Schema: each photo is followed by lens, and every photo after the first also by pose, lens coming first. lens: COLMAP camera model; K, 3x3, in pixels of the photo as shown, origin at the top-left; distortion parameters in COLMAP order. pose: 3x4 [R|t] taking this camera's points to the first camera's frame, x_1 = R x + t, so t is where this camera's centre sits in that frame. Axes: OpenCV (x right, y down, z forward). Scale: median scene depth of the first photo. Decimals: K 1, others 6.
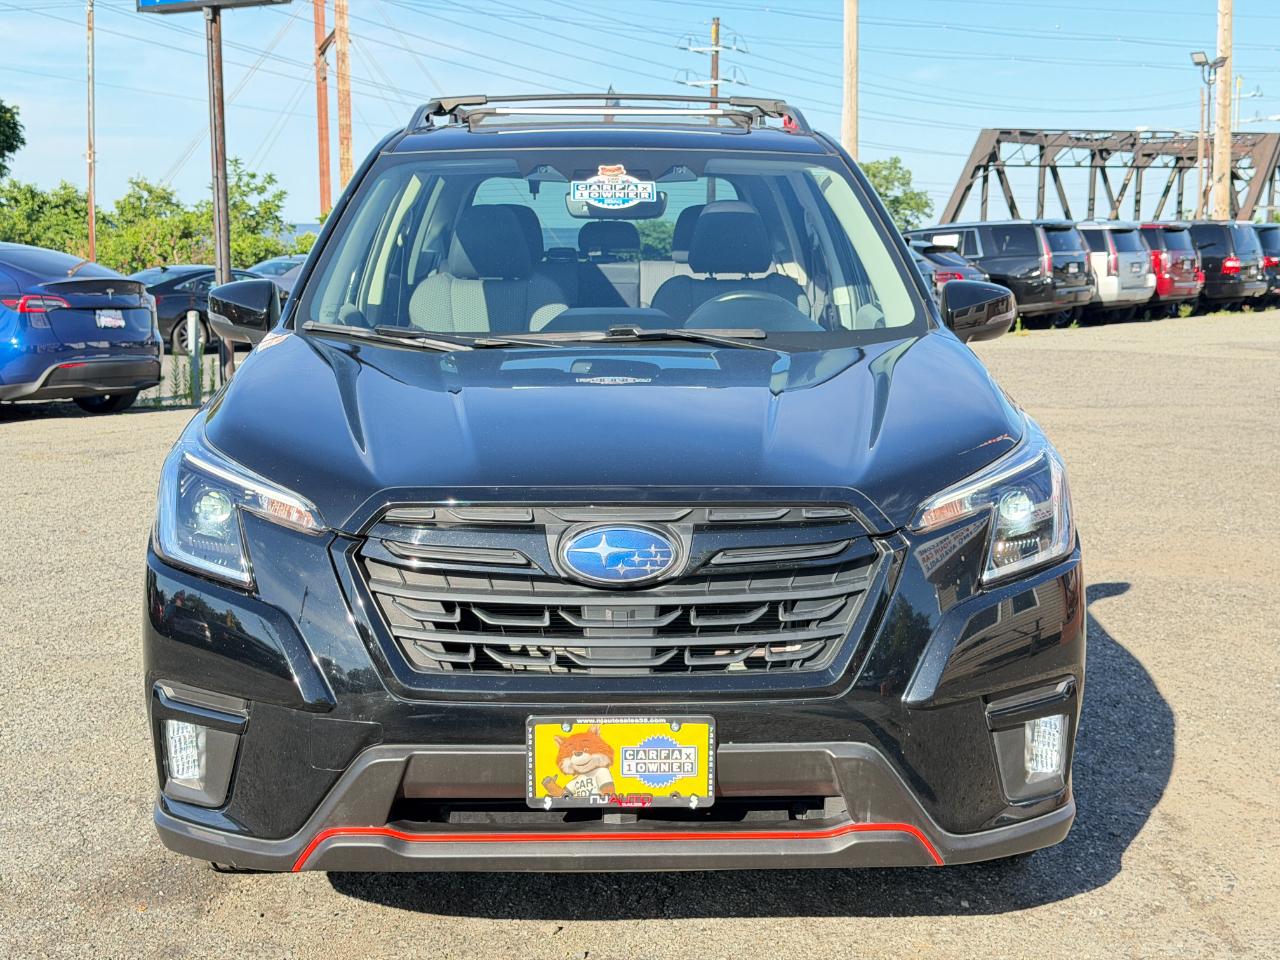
lens RADIAL K [[1799.1, 0, 644.8], [0, 1799.1, 476.6], [0, 0, 1]] dist [0.126174, 0.000000]
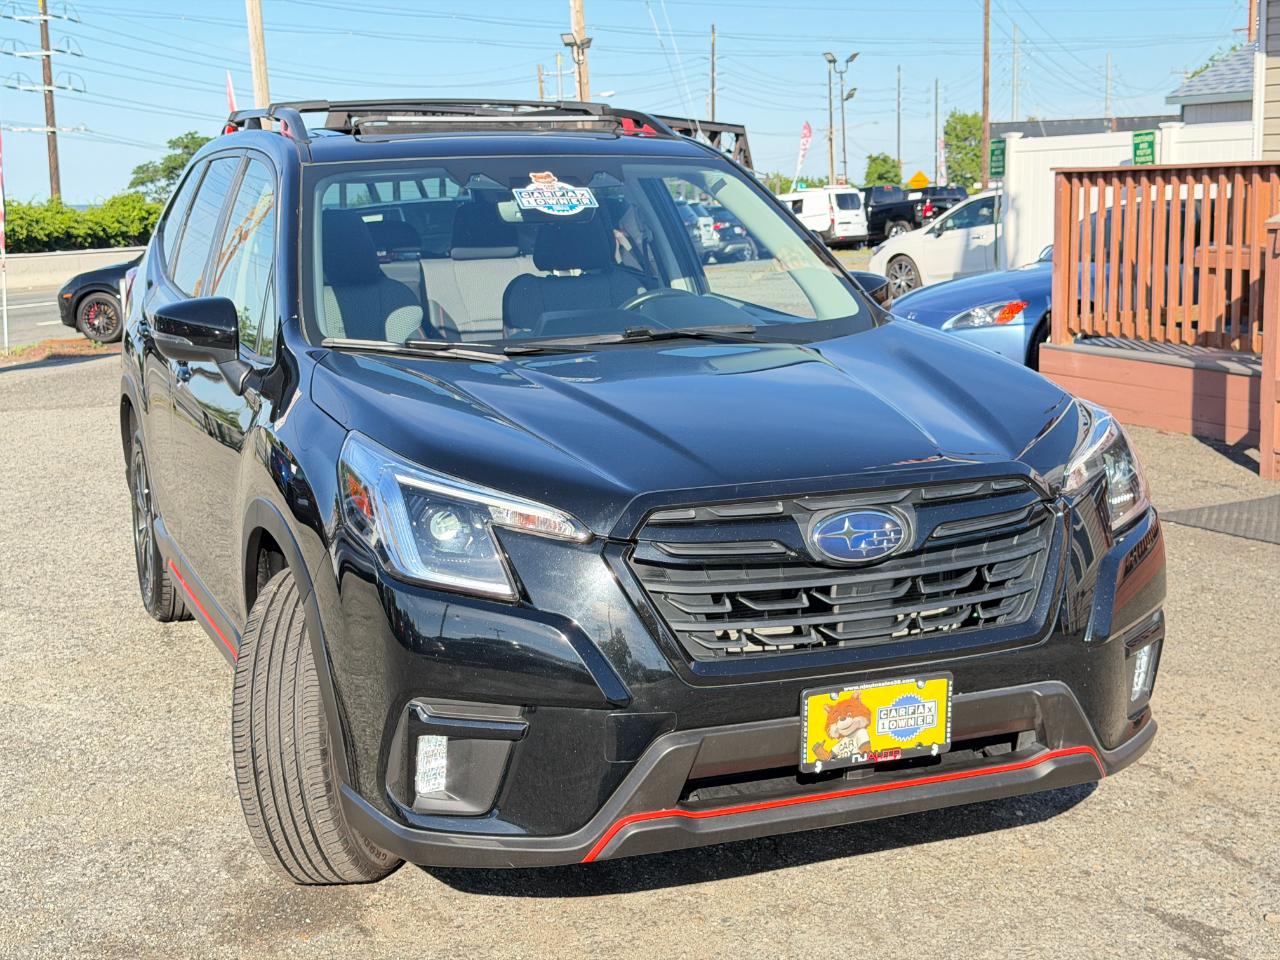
lens RADIAL K [[1799.1, 0, 637.2], [0, 1799.1, 473.9], [0, 0, 1]] dist [0.126174, 0.000000]
pose [[0.942775, -0.078051, 0.324167, -0.497412], [0.074177, 0.996949, 0.024310, -0.031896], [-0.325075, 0.001127, 0.945687, -0.005432]]
